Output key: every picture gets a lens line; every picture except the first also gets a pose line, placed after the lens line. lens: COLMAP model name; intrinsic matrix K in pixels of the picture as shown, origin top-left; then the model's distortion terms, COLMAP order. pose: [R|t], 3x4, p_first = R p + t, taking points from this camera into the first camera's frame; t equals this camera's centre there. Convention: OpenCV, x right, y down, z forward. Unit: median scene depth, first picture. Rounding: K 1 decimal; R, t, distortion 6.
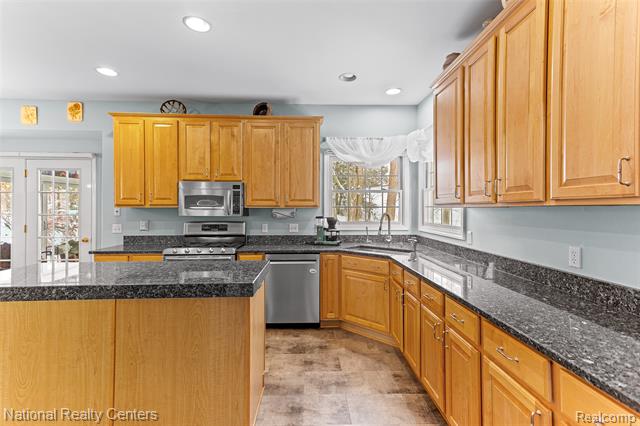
lens RADIAL K [[301.6, 0, 319.2], [0, 301.6, 209.0], [0, 0, 1]] dist [0.027108, 0.000769]
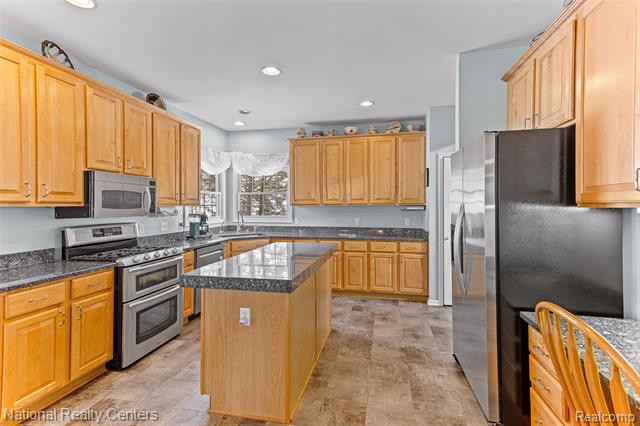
lens RADIAL K [[301.6, 0, 320.6], [0, 301.6, 207.1], [0, 0, 1]] dist [0.027108, 0.000769]
pose [[0.246771, -0.005625, 0.969058, -1.006781], [0.002163, 0.999984, 0.005254, -0.005203], [-0.969071, 0.000800, 0.246779, 0.280268]]
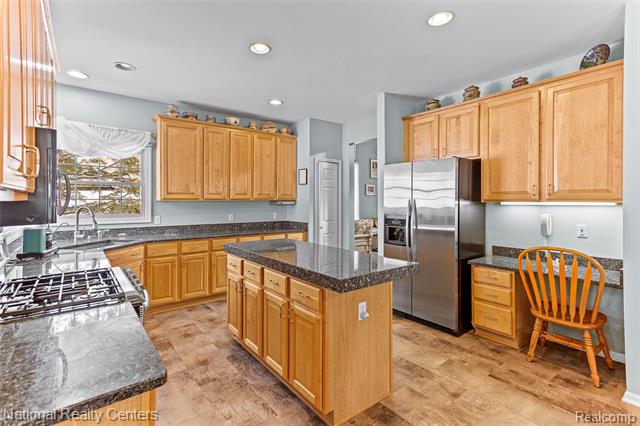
lens RADIAL K [[301.6, 0, 311.4], [0, 301.6, 200.2], [0, 0, 1]] dist [0.027108, 0.000769]
pose [[-0.570189, -0.001094, 0.821513, -0.912571], [-0.002447, 0.999997, -0.000366, -0.006044], [-0.821510, -0.002220, -0.570189, 0.925680]]
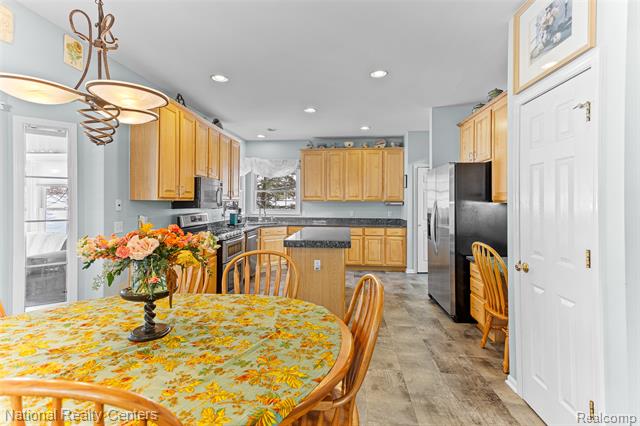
lens RADIAL K [[301.6, 0, 317.7], [0, 301.6, 200.8], [0, 0, 1]] dist [0.027108, 0.000769]
pose [[0.135780, 0.002591, 0.990736, -1.437794], [-0.004036, 0.999990, -0.002062, -0.003440], [-0.990731, -0.003719, 0.135789, 0.416504]]
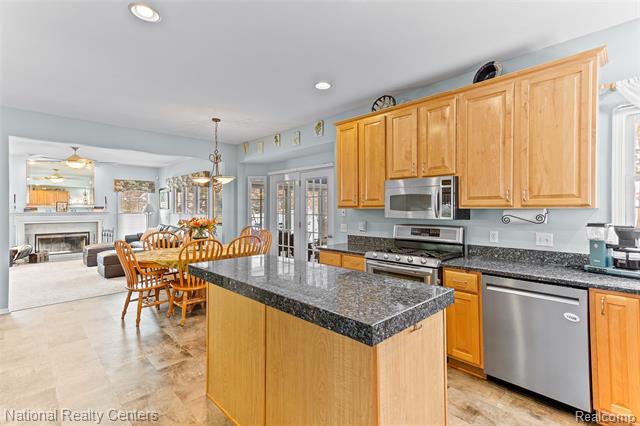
lens RADIAL K [[301.6, 0, 317.8], [0, 301.6, 207.6], [0, 0, 1]] dist [0.027108, 0.000769]
pose [[0.667921, -0.005390, -0.744213, 0.087547], [0.001848, 0.999983, -0.005584, -0.003047], [0.744230, 0.002354, 0.667920, 0.217317]]
